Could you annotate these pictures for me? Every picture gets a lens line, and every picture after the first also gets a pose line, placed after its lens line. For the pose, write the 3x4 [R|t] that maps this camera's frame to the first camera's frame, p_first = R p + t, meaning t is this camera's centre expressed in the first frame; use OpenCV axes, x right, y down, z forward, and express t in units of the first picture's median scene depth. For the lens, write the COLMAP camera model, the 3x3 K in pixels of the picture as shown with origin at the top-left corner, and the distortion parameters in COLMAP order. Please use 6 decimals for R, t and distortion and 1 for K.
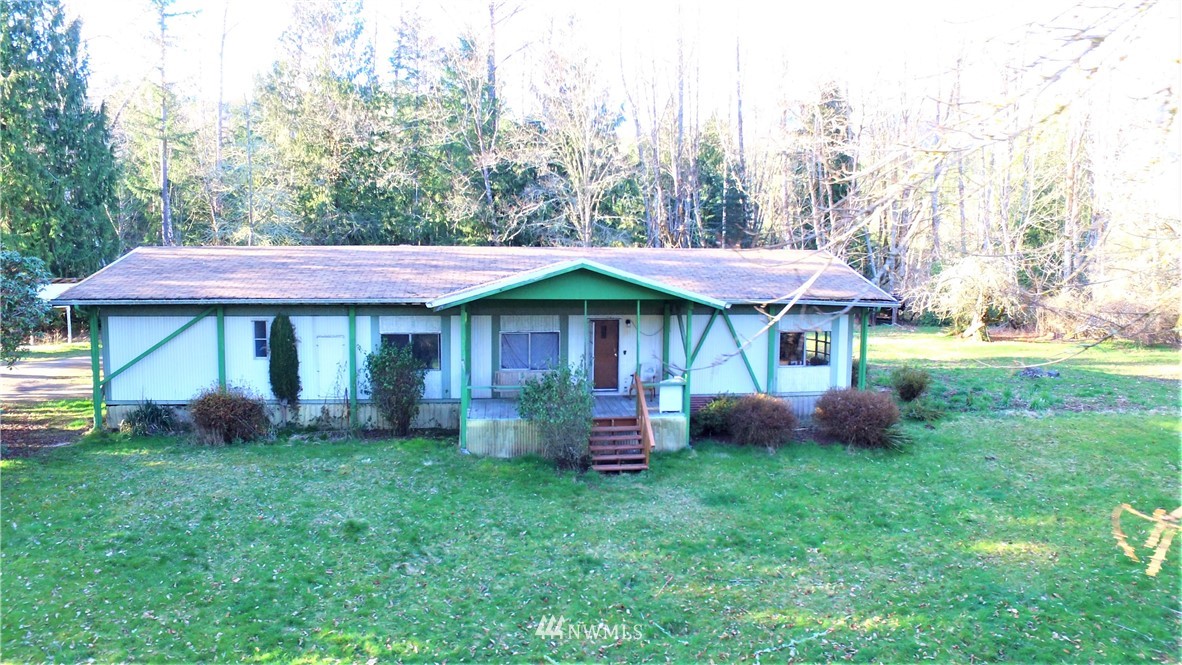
lens RADIAL K [[782.3, 0, 595.8], [0, 782.3, 330.7], [0, 0, 1]] dist [-0.133641, 0.095613]
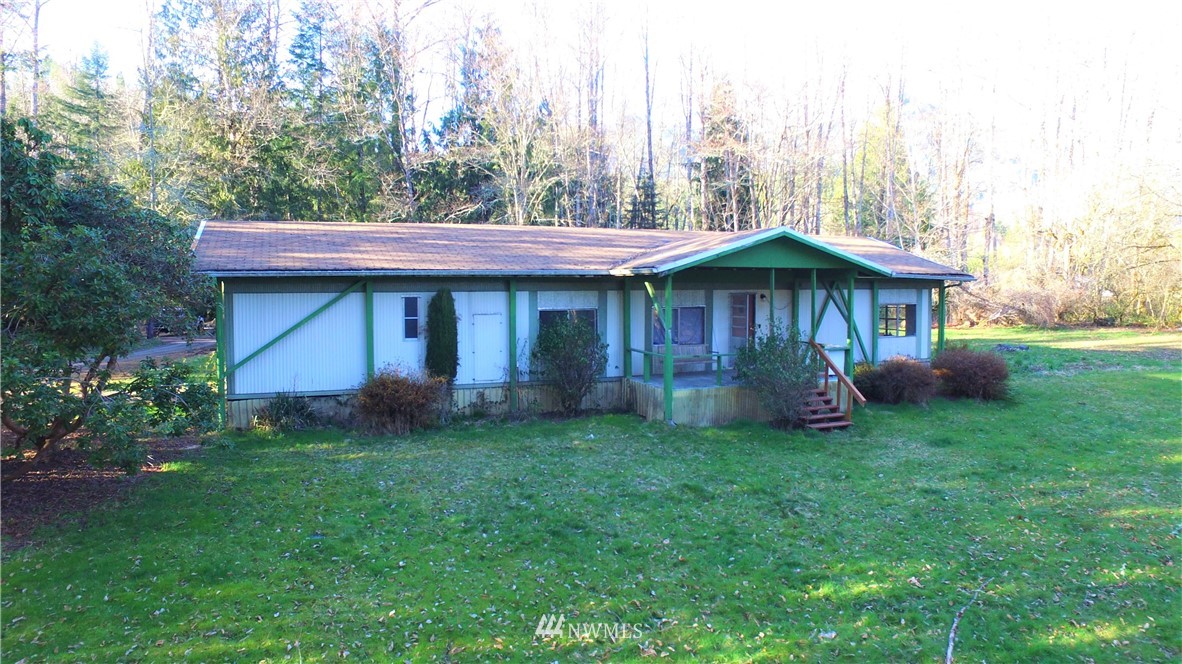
lens RADIAL K [[799.0, 0, 593.1], [0, 799.0, 334.5], [0, 0, 1]] dist [-0.132885, 0.104682]
pose [[0.962111, -0.027181, 0.271300, -0.507255], [0.034955, 0.999104, -0.023862, 0.062159], [-0.270408, 0.032442, 0.962199, 0.059177]]
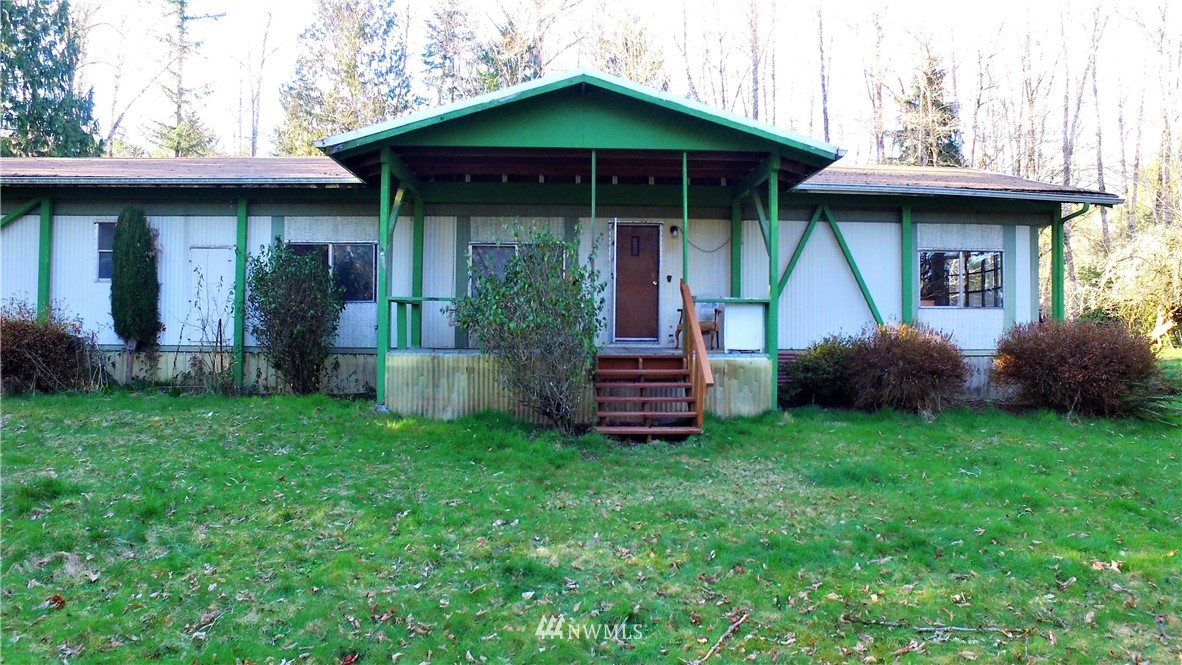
lens RADIAL K [[799.0, 0, 593.1], [0, 799.0, 335.0], [0, 0, 1]] dist [-0.132885, 0.104682]
pose [[0.995412, -0.000581, -0.095681, 0.041607], [-0.008740, 0.995249, -0.096972, 0.149093], [0.095282, 0.097363, 0.990677, 0.410199]]
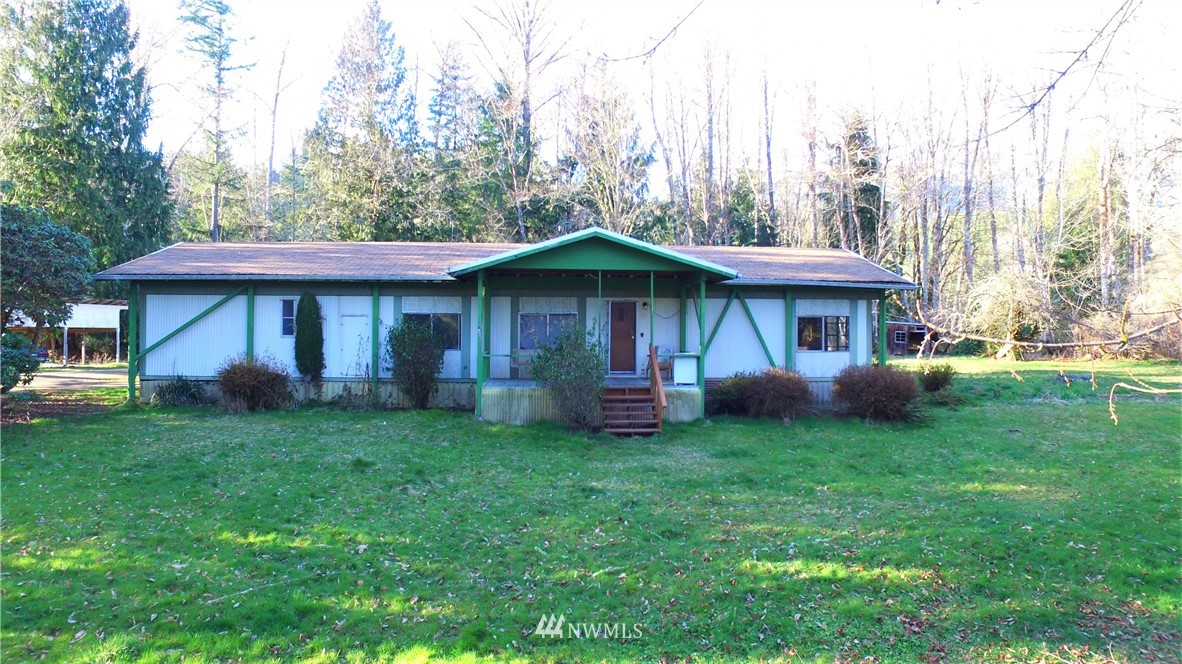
lens RADIAL K [[778.0, 0, 591.0], [0, 778.0, 332.0], [0, 0, 1]] dist [-0.135212, 0.097816]
pose [[0.998294, -0.001812, -0.058357, 0.033225], [-0.003409, 0.996003, -0.089253, 0.126294], [0.058286, 0.089300, 0.994298, -0.002297]]
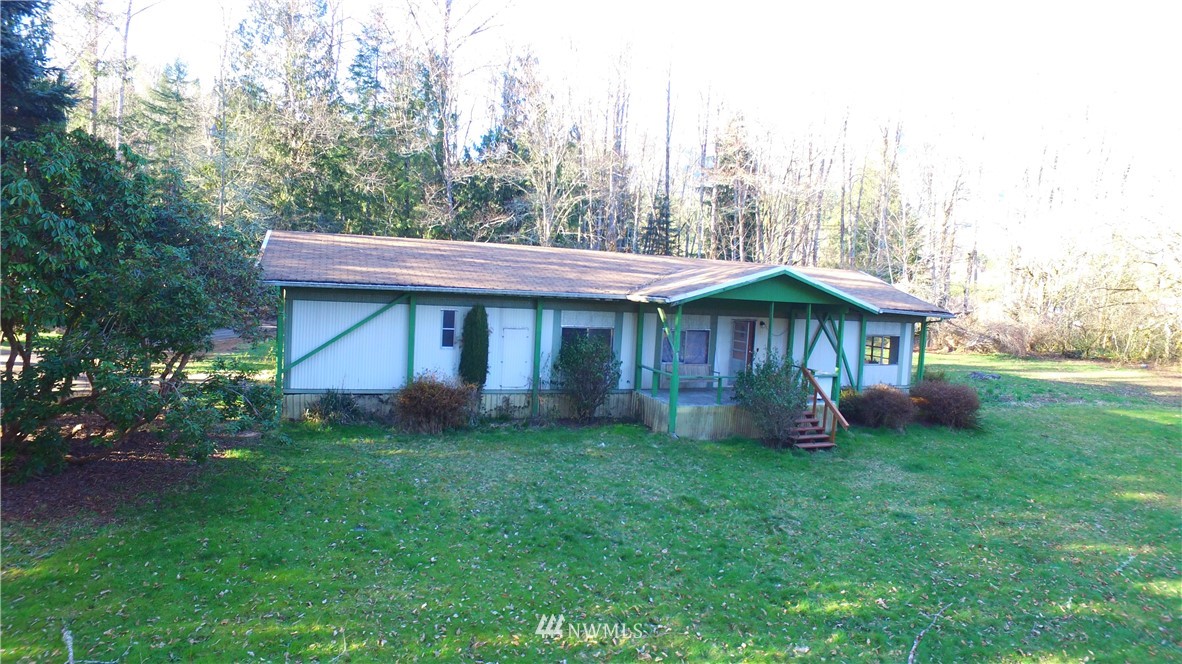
lens RADIAL K [[723.9, 0, 591.0], [0, 723.9, 332.0], [0, 0, 1]] dist [-0.132884, 0.104449]
pose [[0.967437, 0.026496, 0.251722, -0.517056], [-0.022007, 0.999545, -0.020630, 0.031850], [-0.252154, 0.014419, 0.967580, 0.043071]]
